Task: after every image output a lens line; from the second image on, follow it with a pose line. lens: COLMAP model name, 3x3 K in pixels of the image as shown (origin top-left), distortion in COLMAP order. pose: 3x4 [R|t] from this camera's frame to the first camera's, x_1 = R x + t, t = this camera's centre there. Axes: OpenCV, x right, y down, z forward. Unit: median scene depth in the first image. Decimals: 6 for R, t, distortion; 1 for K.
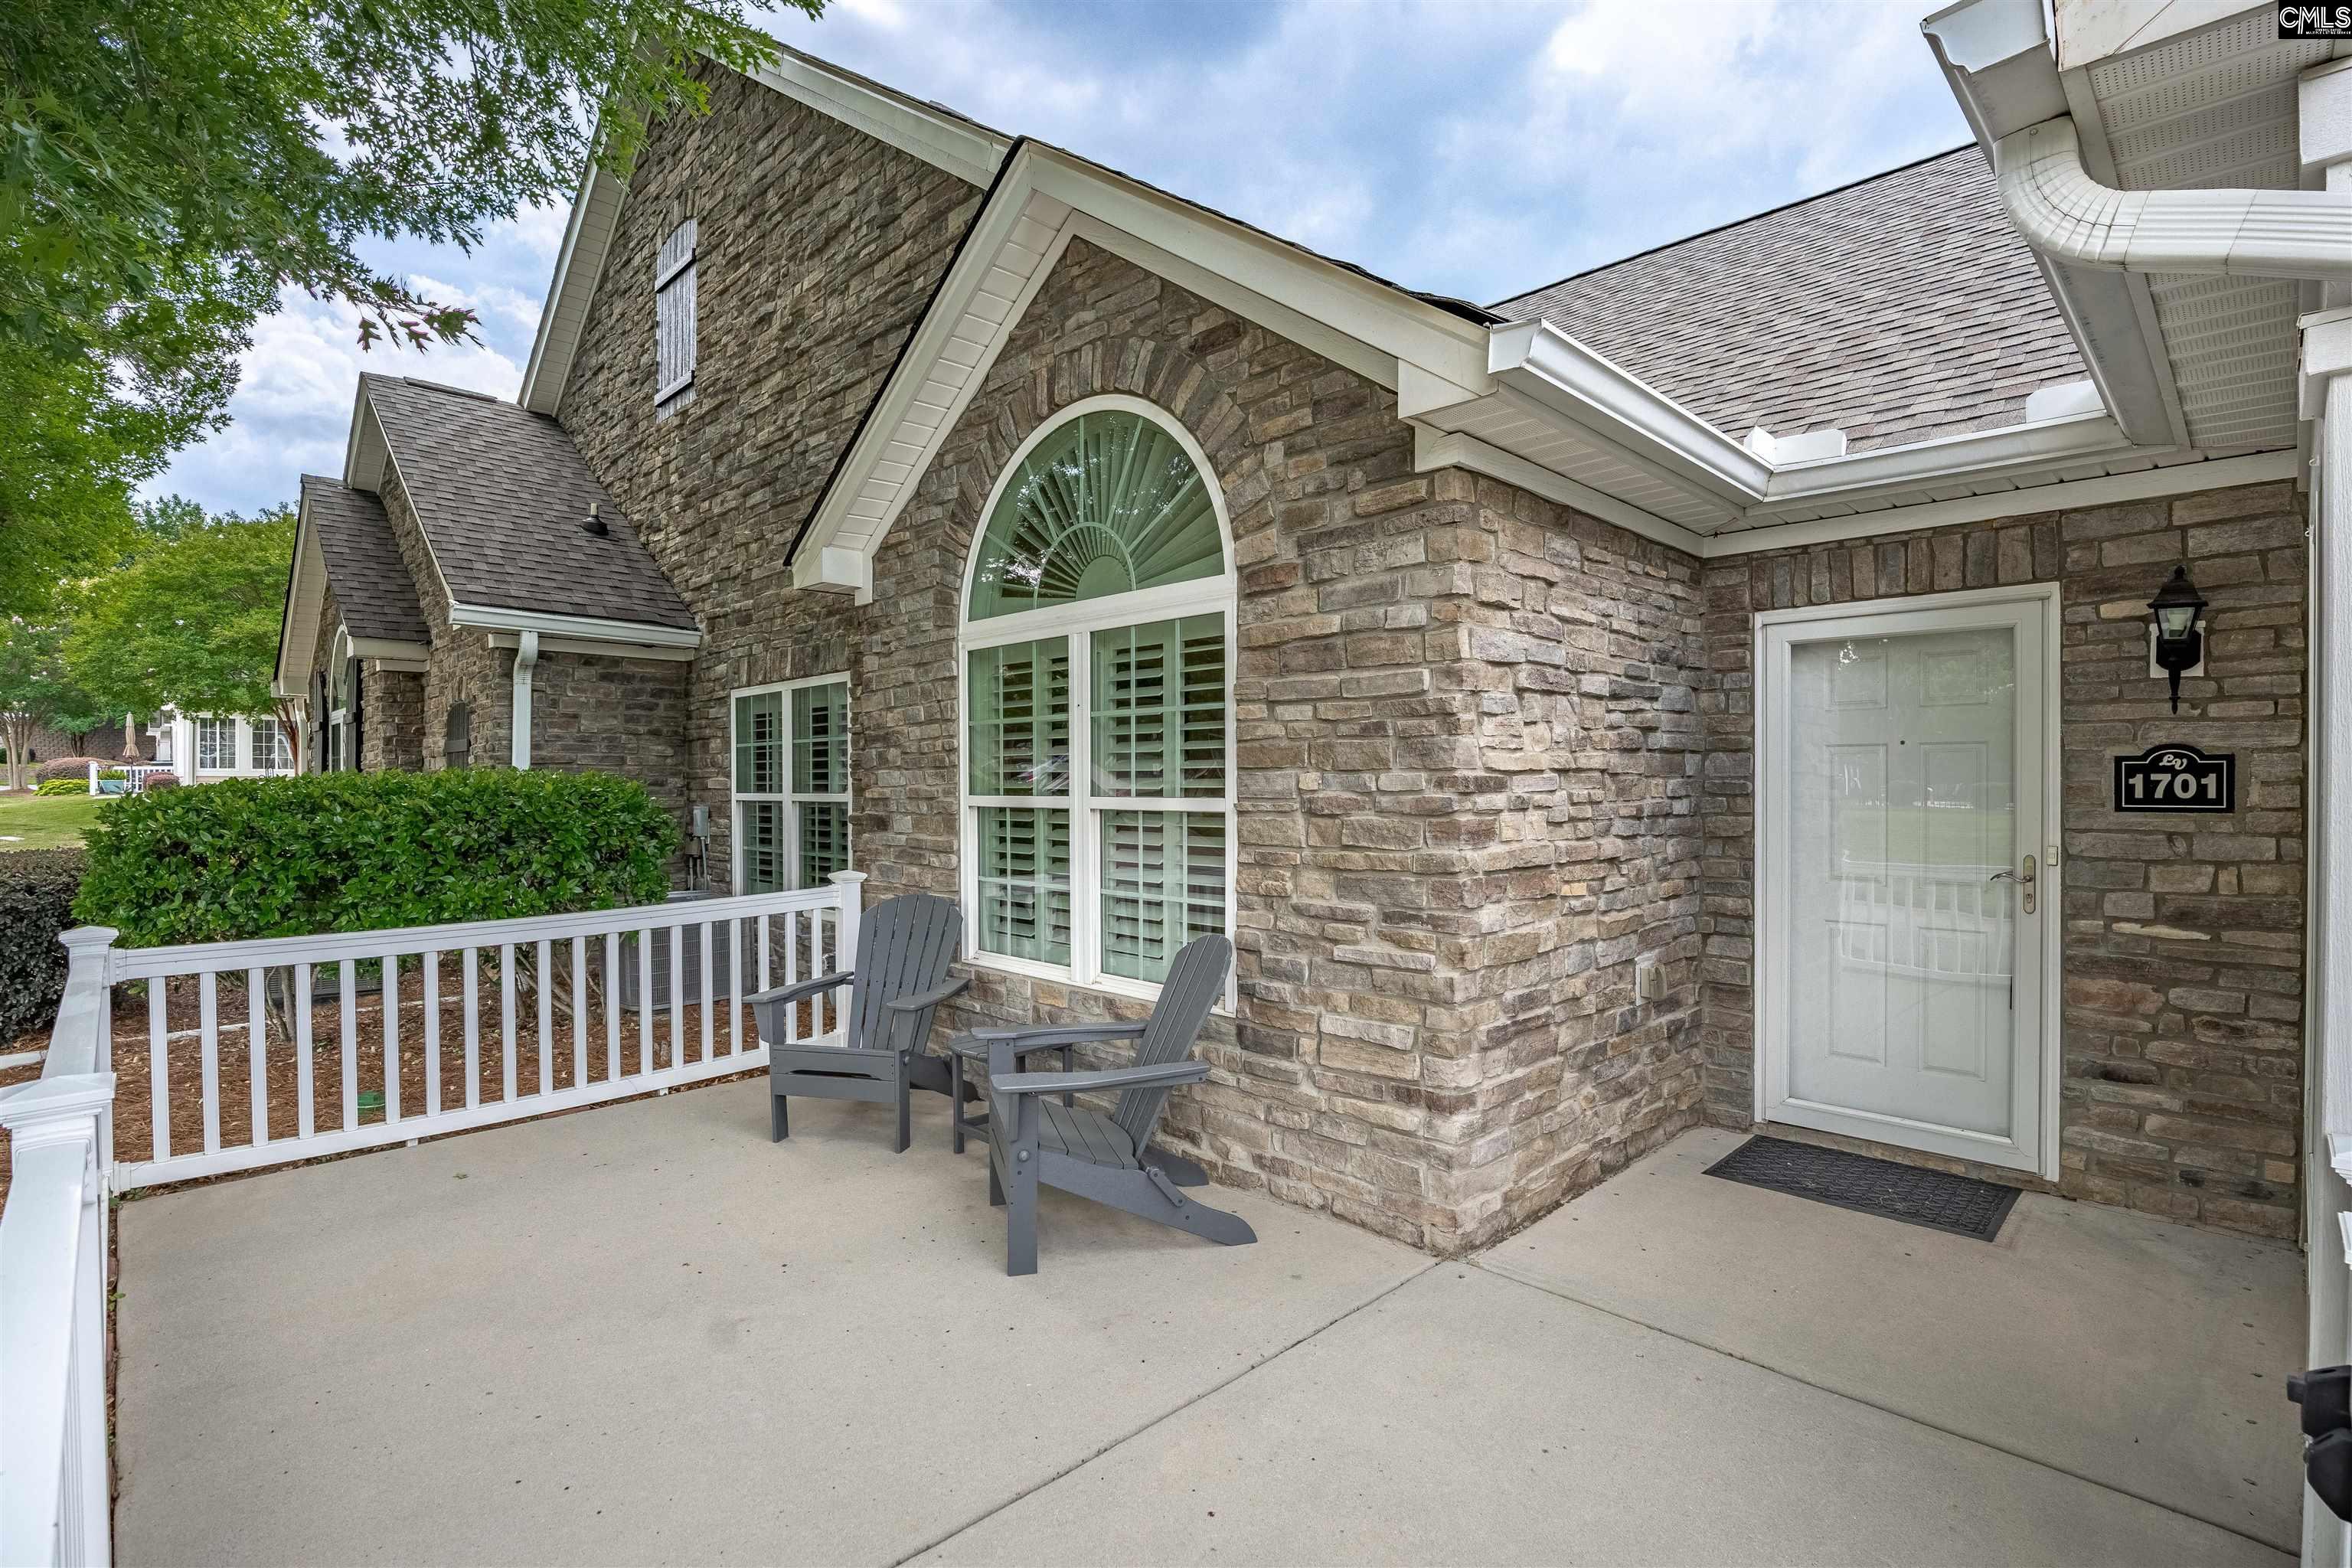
lens RADIAL K [[1109.2, 0, 1183.8], [0, 1109.2, 792.9], [0, 0, 1]] dist [-0.051411, 0.019169]
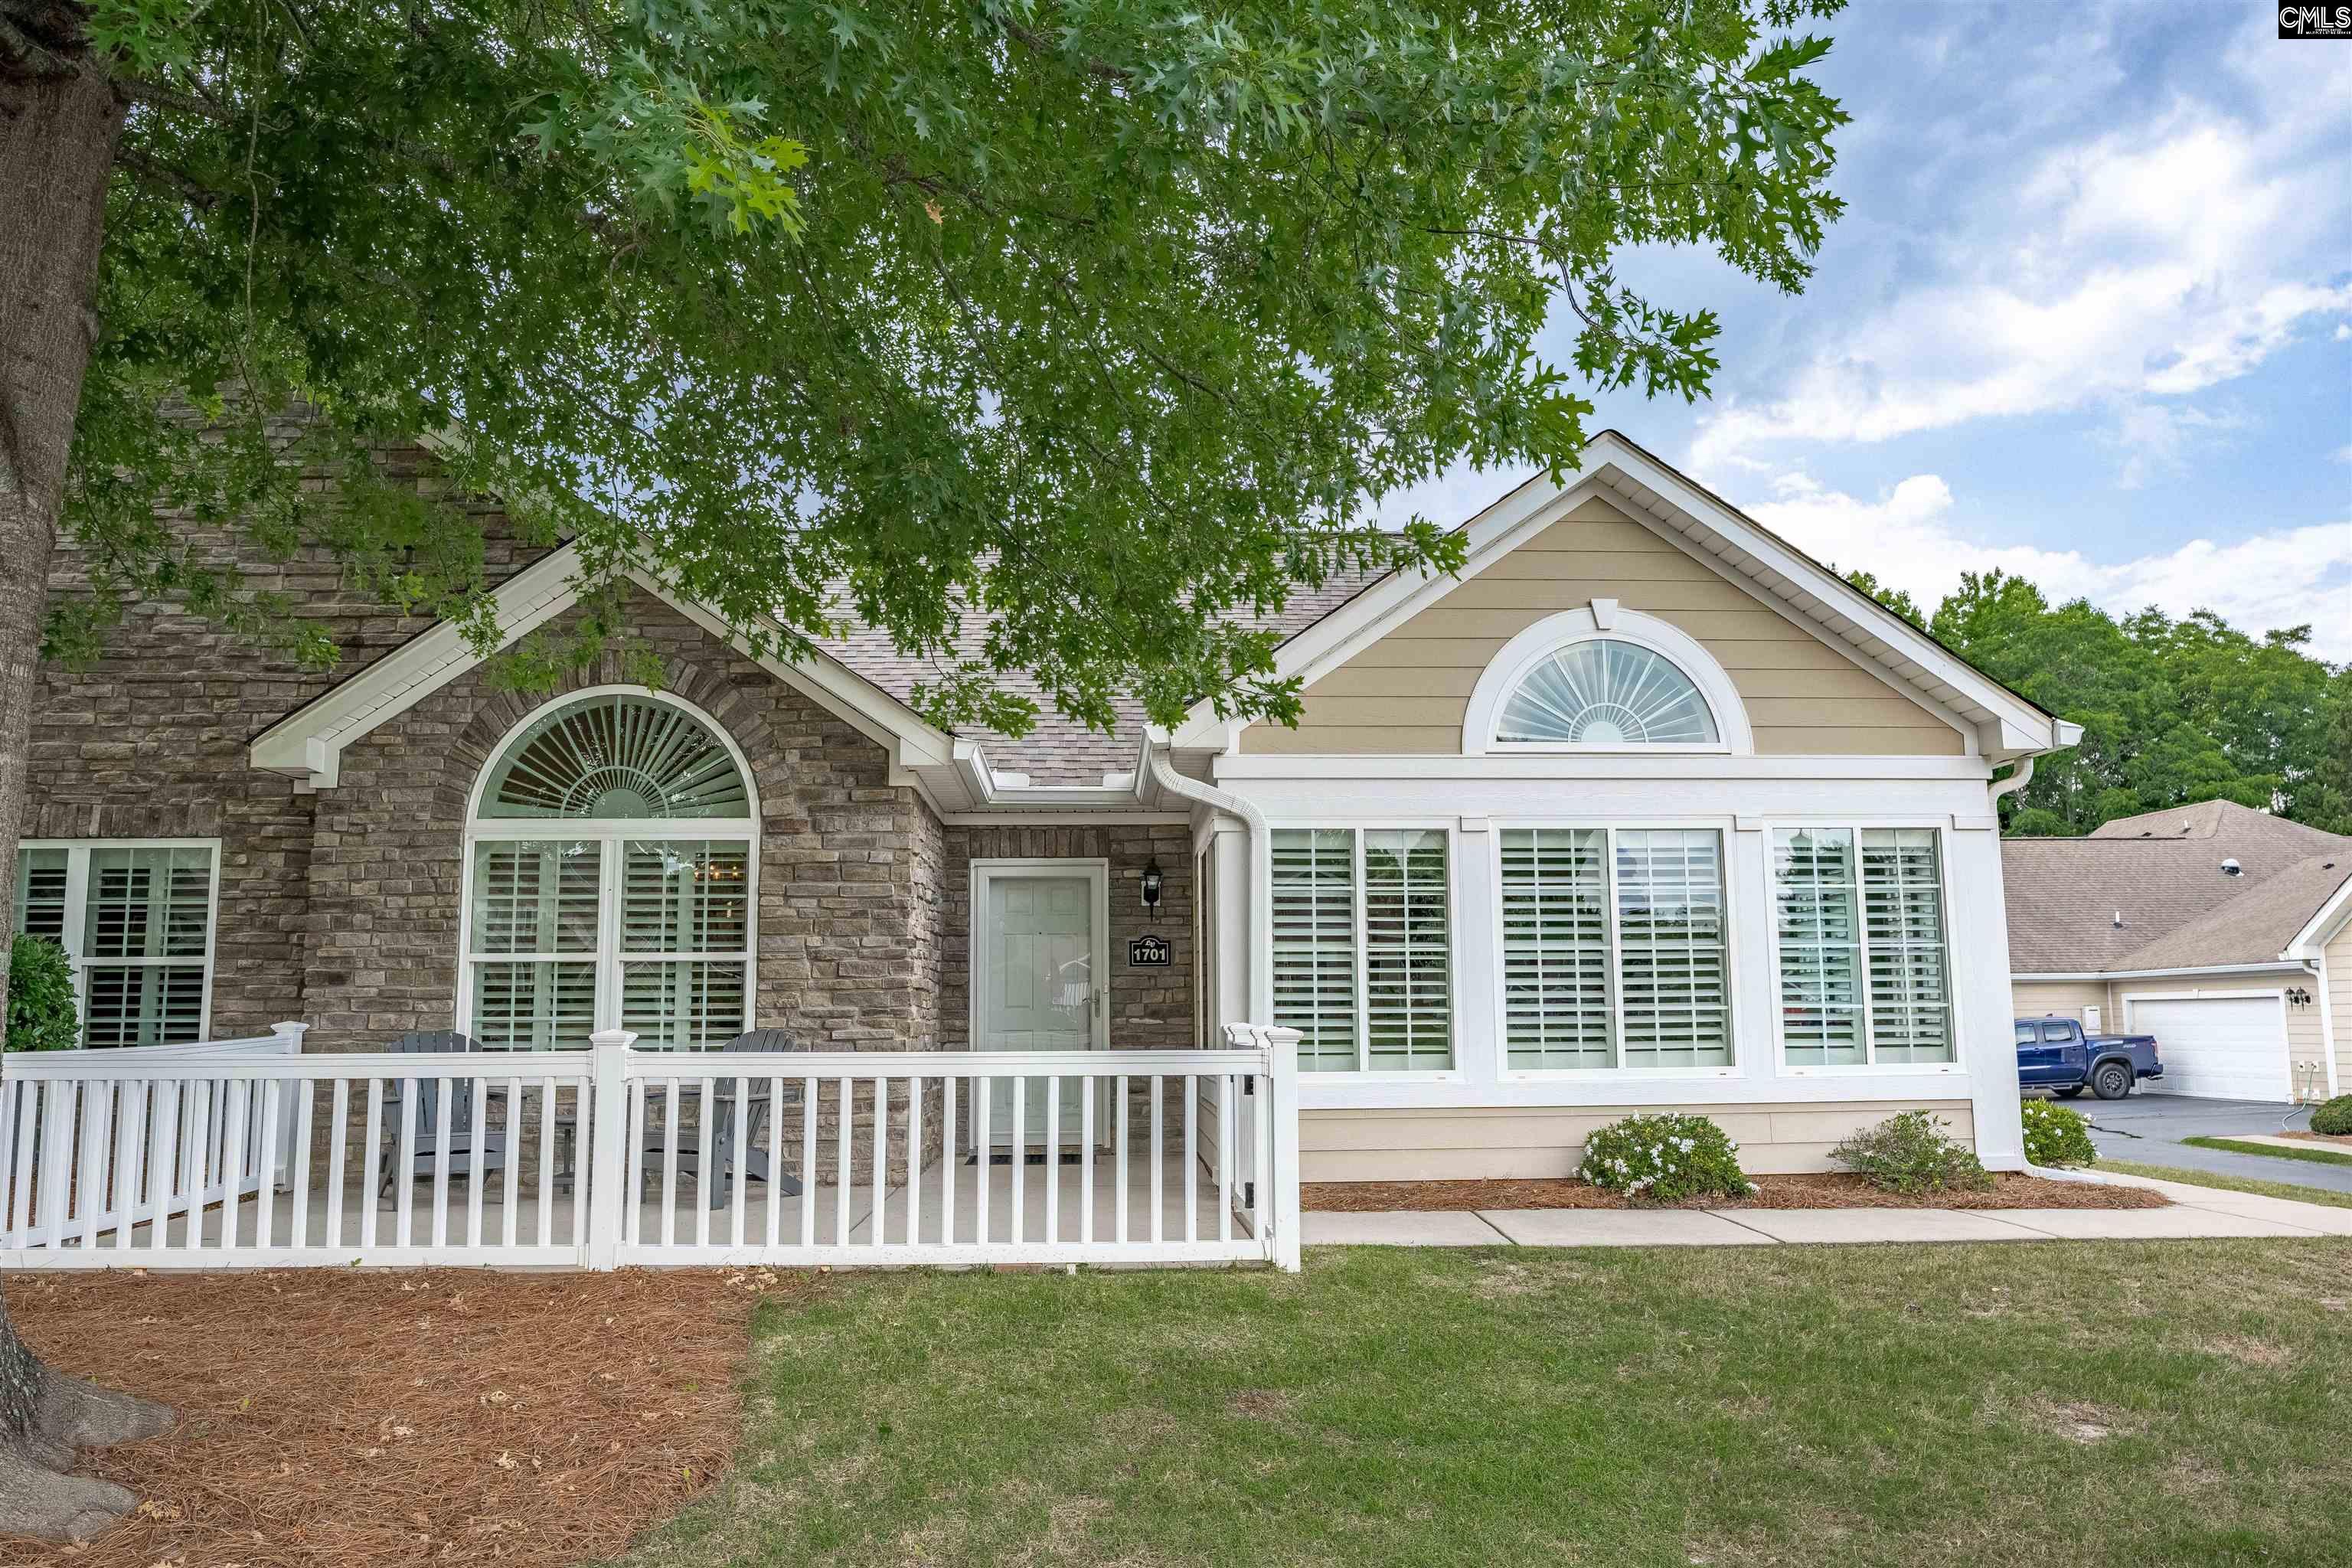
lens RADIAL K [[1616.1, 0, 1176.0], [0, 1616.1, 784.0], [0, 0, 1]] dist [-0.009072, -0.003309]
pose [[0.657087, 0.104042, 0.746601, -1.374948], [0.013837, 0.988598, -0.149944, 0.127931], [-0.753688, 0.108857, 0.648155, -1.085022]]
